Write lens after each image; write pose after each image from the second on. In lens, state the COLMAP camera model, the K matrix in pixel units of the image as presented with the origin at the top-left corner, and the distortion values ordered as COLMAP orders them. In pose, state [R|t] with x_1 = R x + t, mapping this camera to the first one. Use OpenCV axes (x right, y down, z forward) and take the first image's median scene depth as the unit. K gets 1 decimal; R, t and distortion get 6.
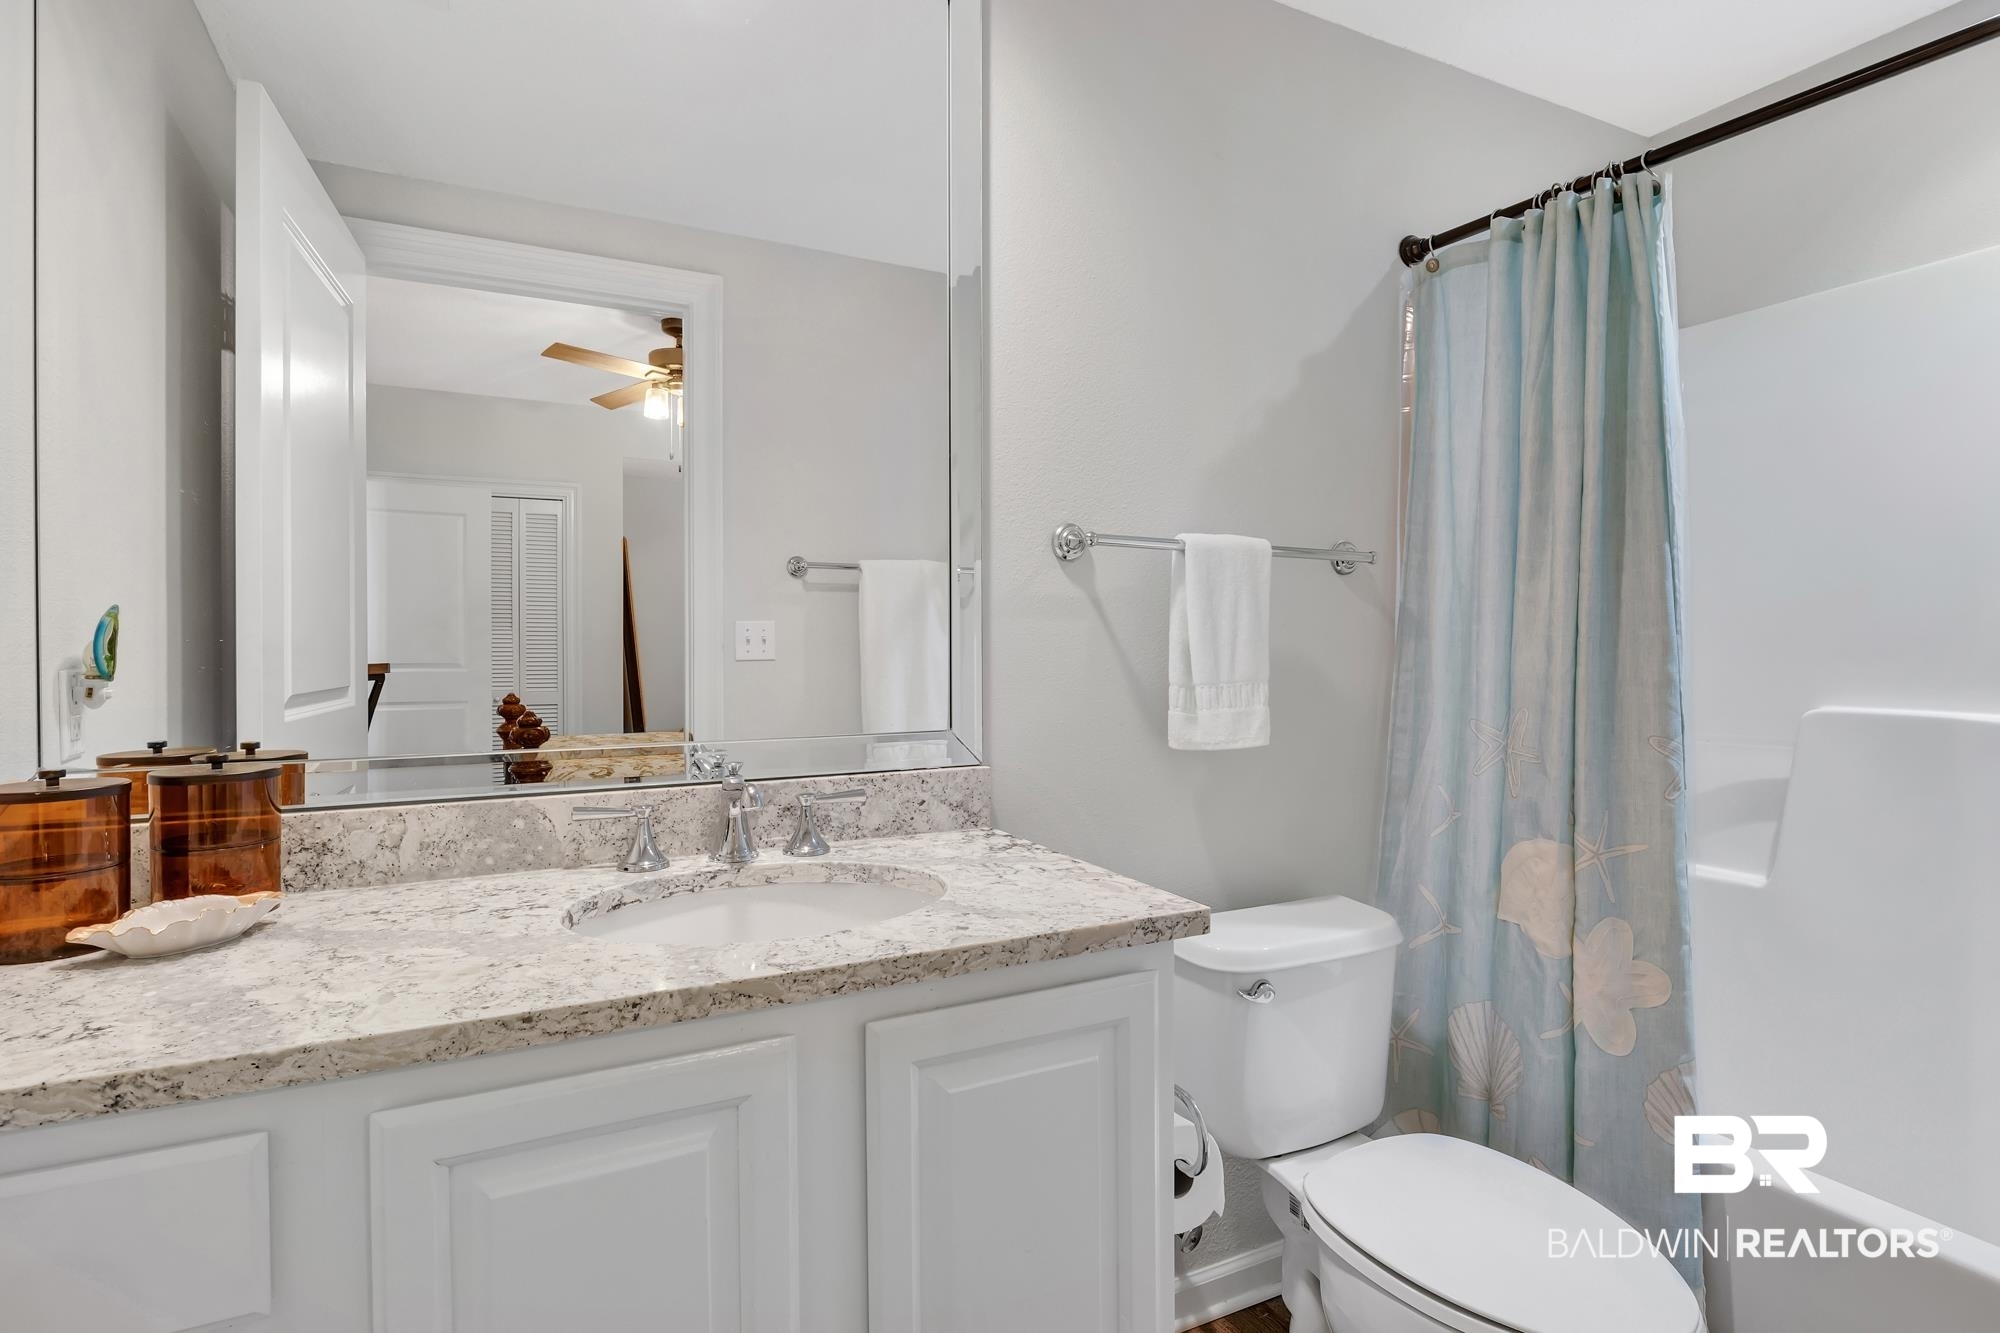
lens RADIAL K [[1018.7, 0, 1000.5], [0, 1018.7, 640.6], [0, 0, 1]] dist [-0.005949, -0.000619]
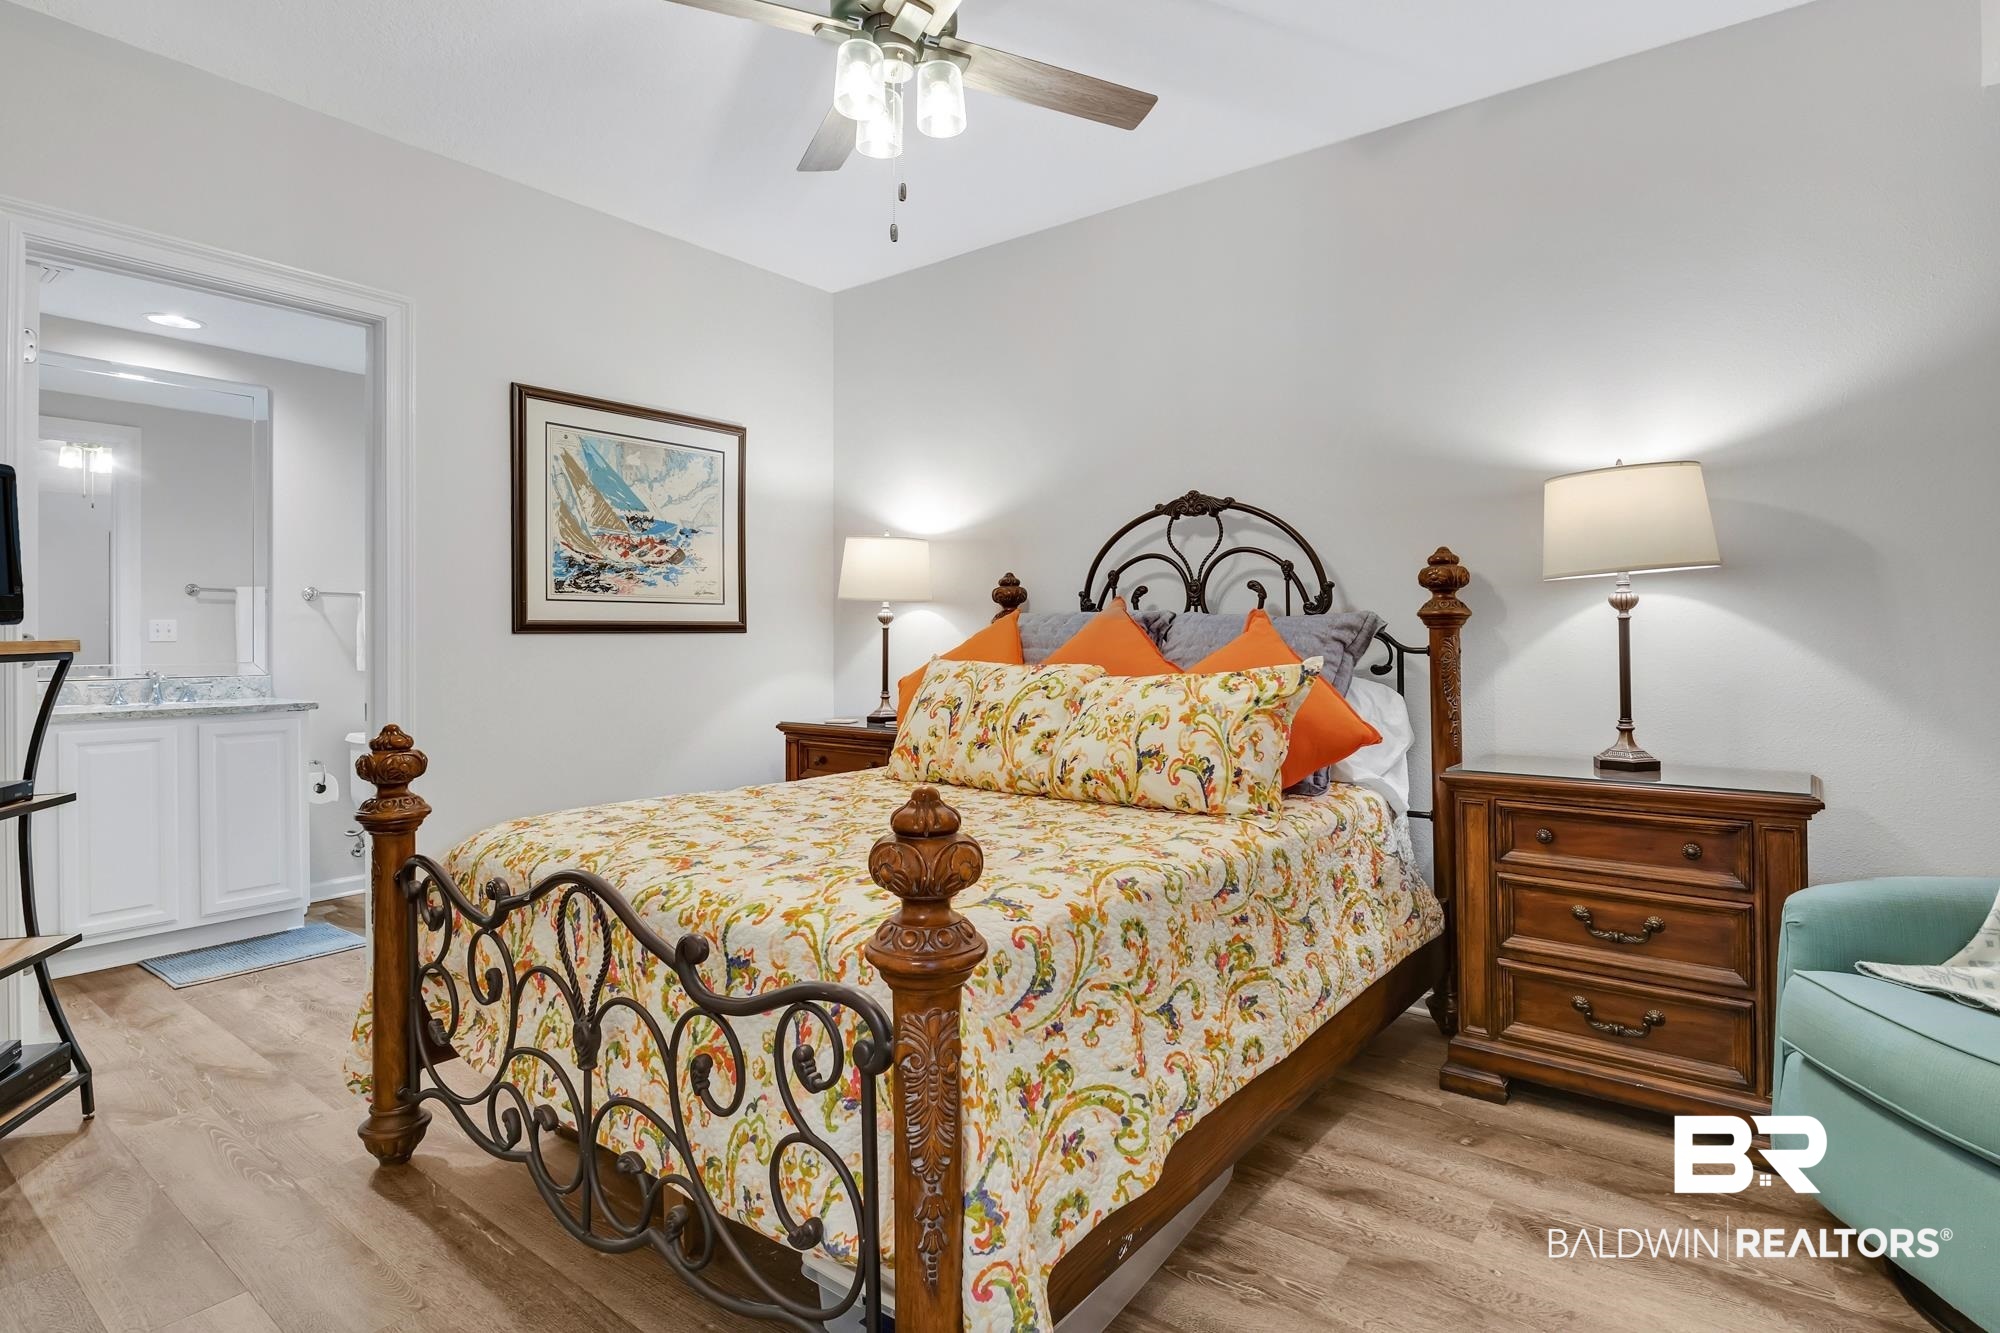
lens RADIAL K [[1018.7, 0, 1000.5], [0, 1018.7, 640.6], [0, 0, 1]] dist [-0.005949, -0.000619]
pose [[0.897377, 0.002928, 0.441256, 0.302267], [-0.003911, 0.999991, 0.001318, 0.009341], [-0.441248, -0.002908, 0.897380, -1.285464]]
